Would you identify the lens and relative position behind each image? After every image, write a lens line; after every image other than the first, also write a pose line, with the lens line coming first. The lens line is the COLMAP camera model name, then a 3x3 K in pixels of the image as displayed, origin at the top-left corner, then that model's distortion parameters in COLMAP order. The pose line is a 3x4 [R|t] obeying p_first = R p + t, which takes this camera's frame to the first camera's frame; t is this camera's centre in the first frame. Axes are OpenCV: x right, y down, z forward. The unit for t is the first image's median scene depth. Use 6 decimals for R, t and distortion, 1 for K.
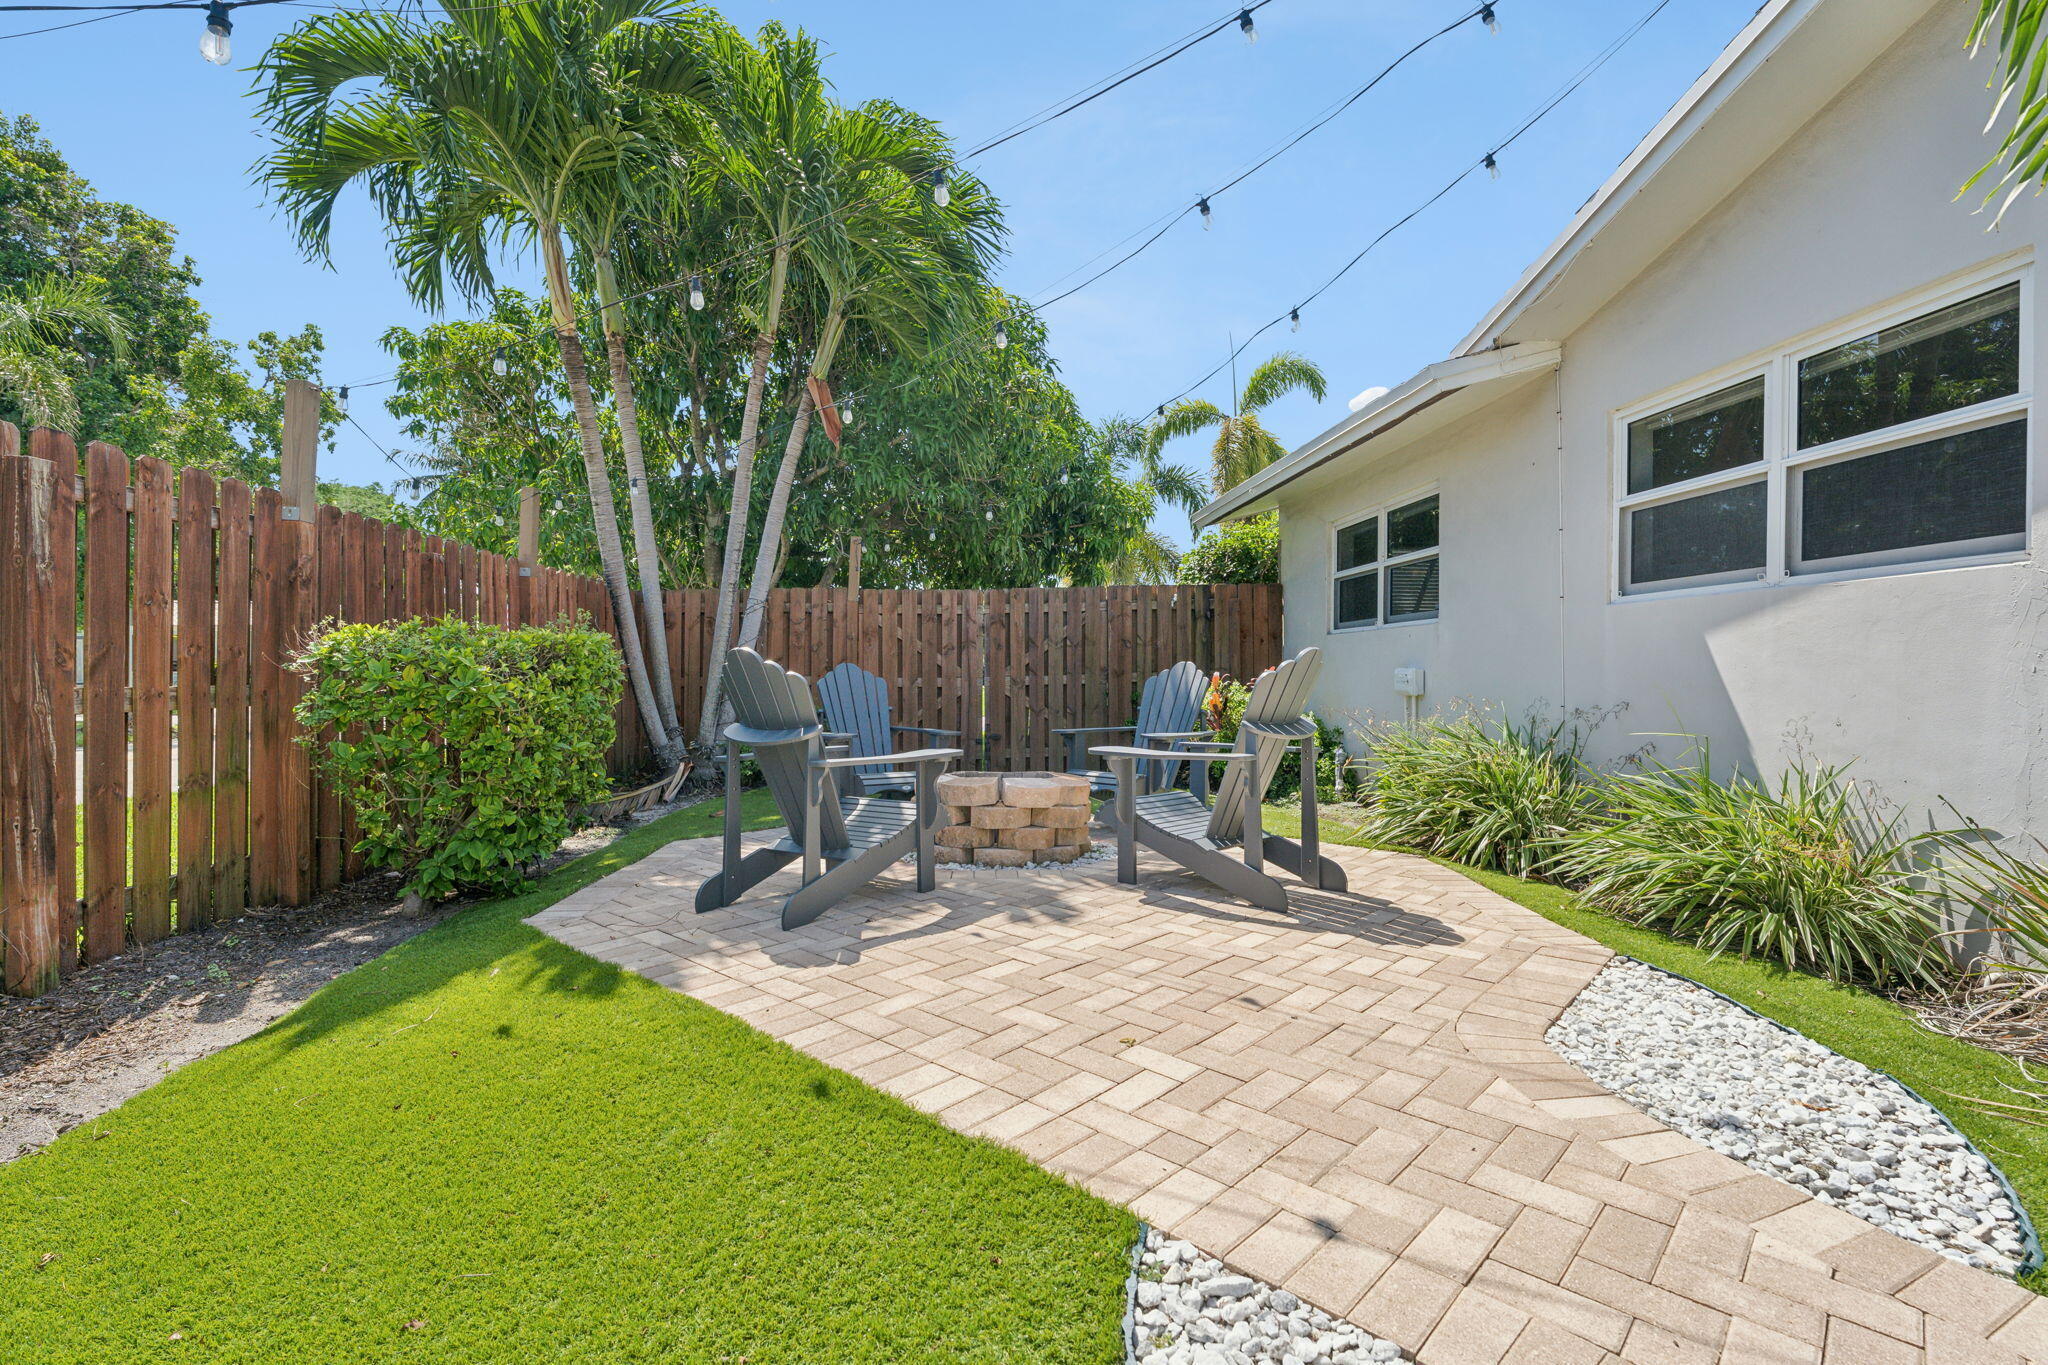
lens RADIAL K [[851.3, 0, 1035.0], [0, 851.3, 693.8], [0, 0, 1]] dist [-0.002546, -0.000613]
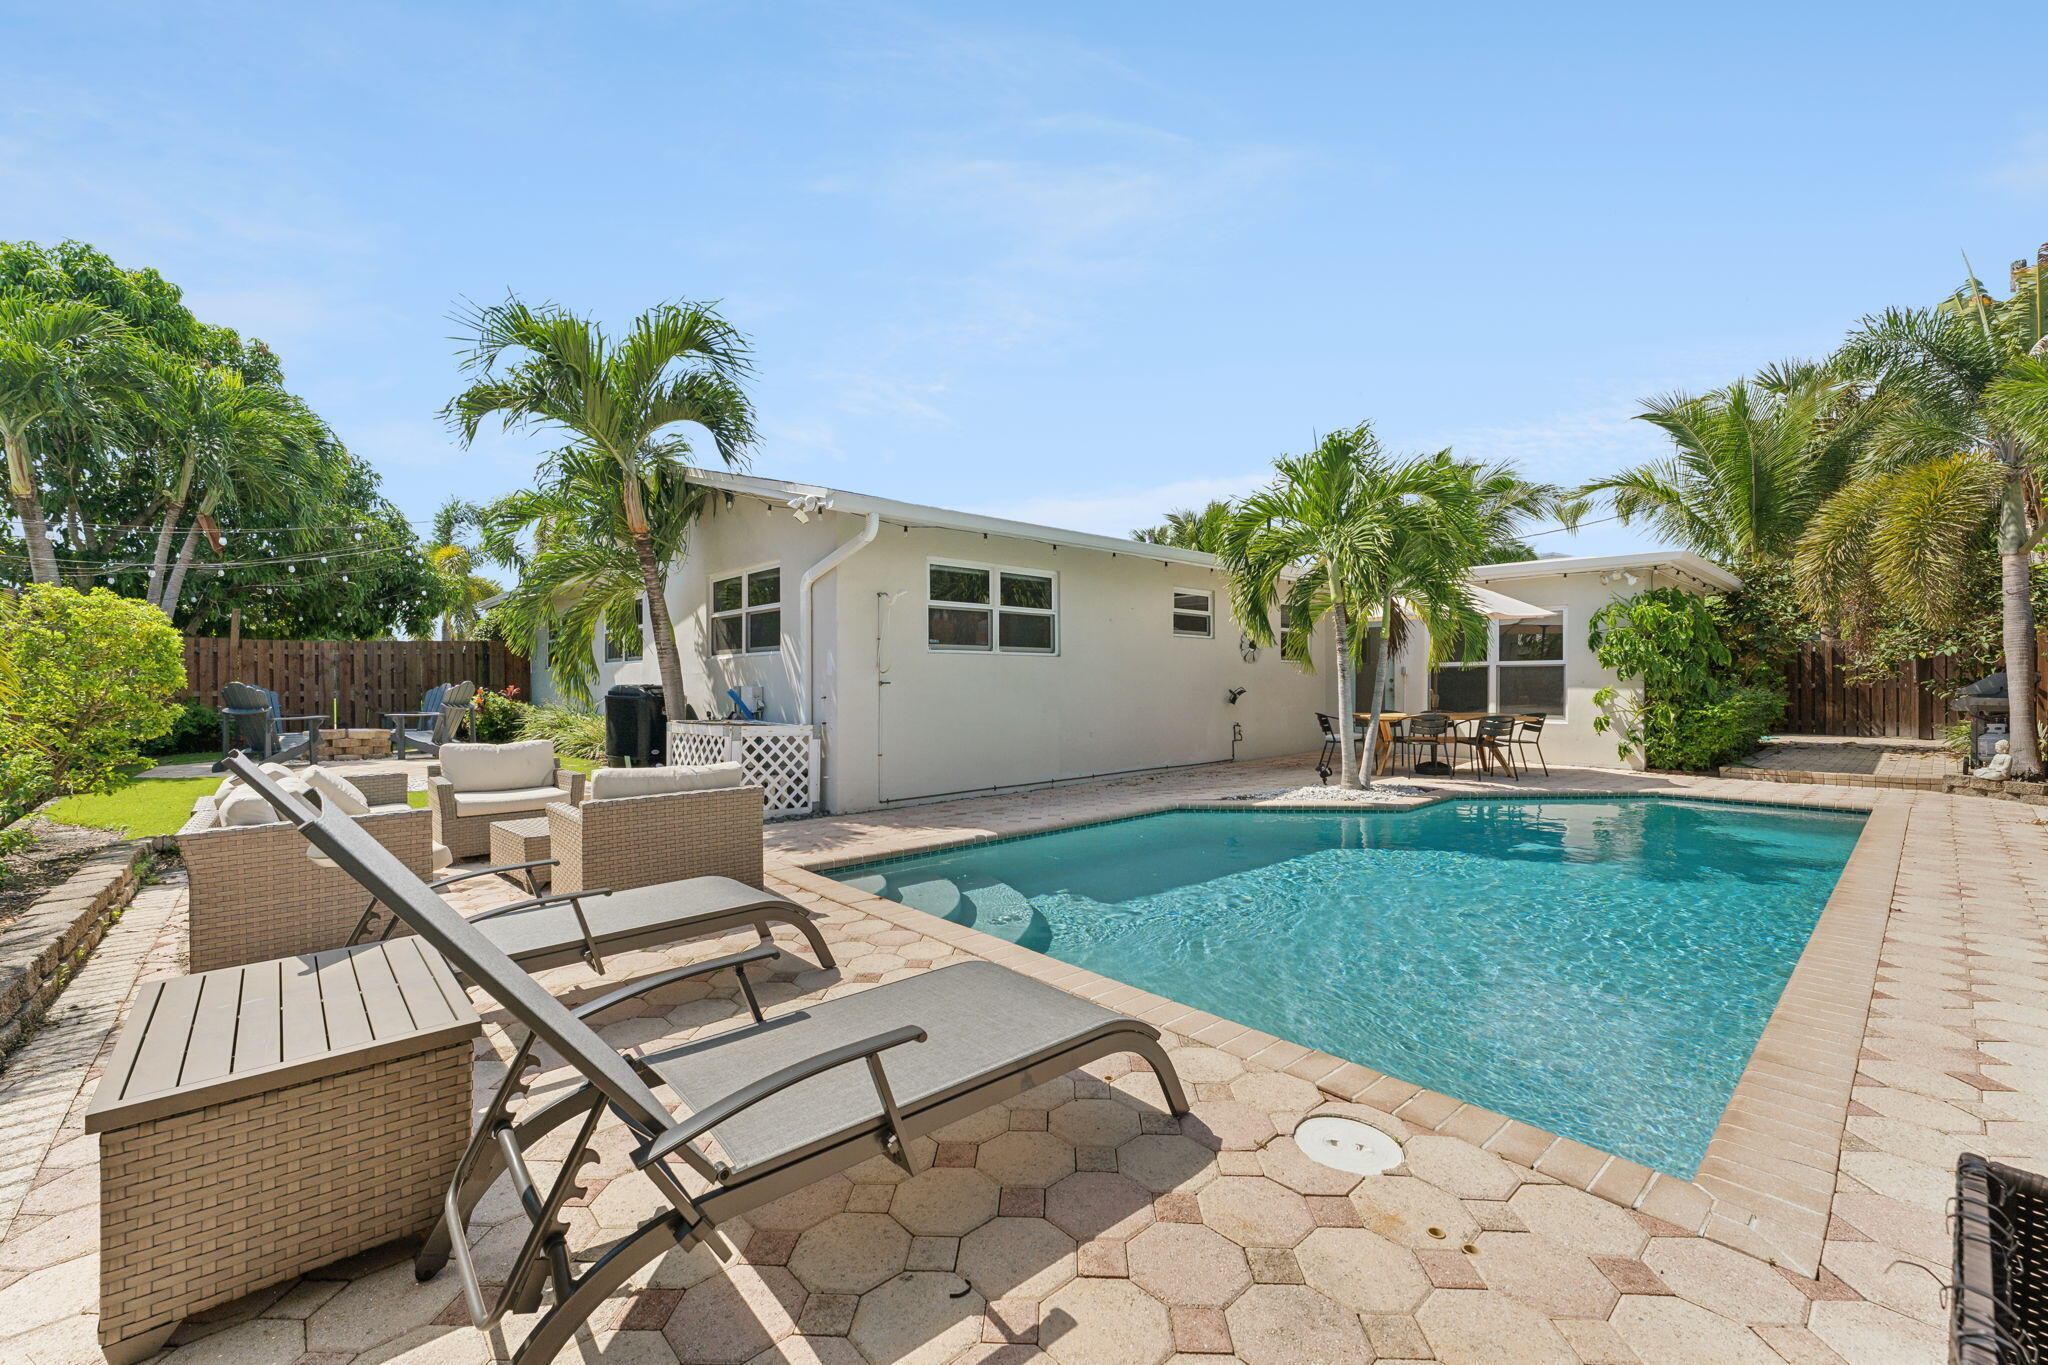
lens RADIAL K [[851.3, 0, 1035.0], [0, 851.3, 693.8], [0, 0, 1]] dist [-0.002546, -0.000613]
pose [[0.804131, -0.011579, 0.594340, 0.059458], [0.019640, 0.999782, -0.007094, 0.027745], [-0.594128, 0.017377, 0.804183, -1.272704]]
